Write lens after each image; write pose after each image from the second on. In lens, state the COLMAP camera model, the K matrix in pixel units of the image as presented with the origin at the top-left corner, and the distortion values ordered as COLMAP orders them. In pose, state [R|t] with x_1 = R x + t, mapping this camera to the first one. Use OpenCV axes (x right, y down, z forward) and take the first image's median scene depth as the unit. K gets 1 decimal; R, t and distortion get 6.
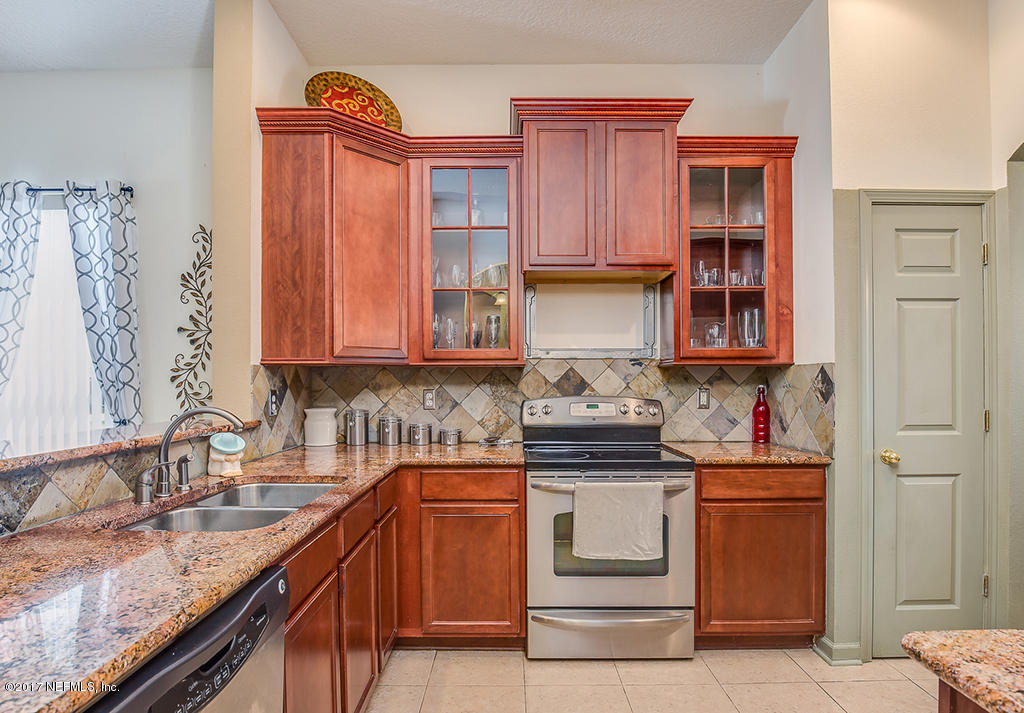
lens RADIAL K [[565.0, 0, 511.0], [0, 565.0, 377.5], [0, 0, 1]] dist [0.000106, 0.000591]
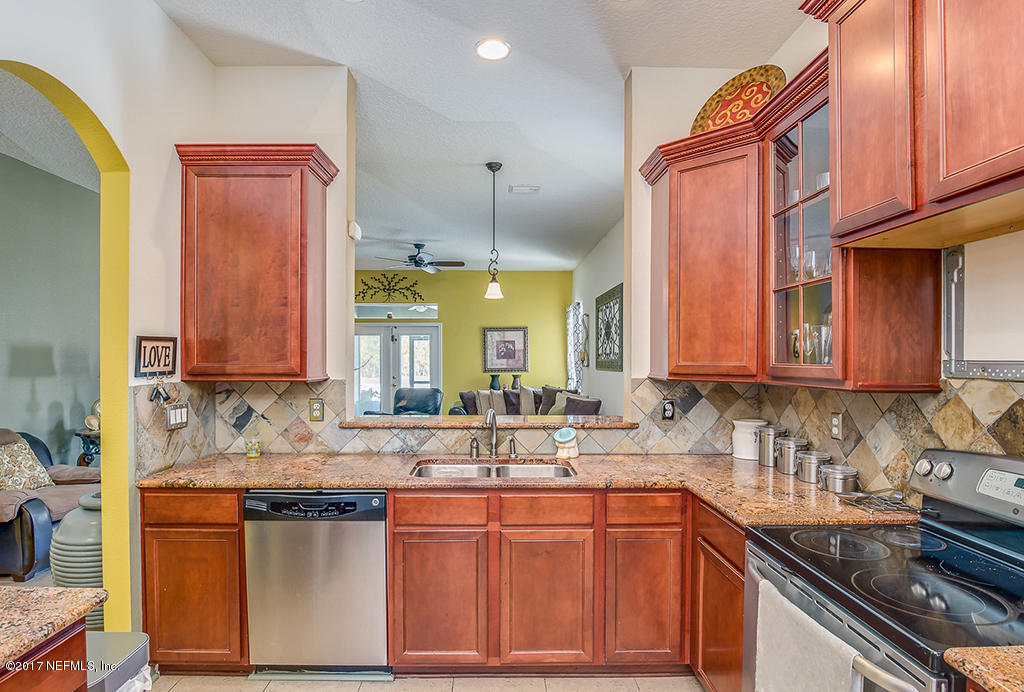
lens RADIAL K [[549.2, 0, 510.6], [0, 549.2, 360.5], [0, 0, 1]] dist [-0.003060, -0.000732]
pose [[0.009197, 0.010630, -0.999901, 0.672960], [0.003674, 0.999936, 0.010664, -0.067246], [0.999951, -0.003772, 0.009158, 0.633640]]
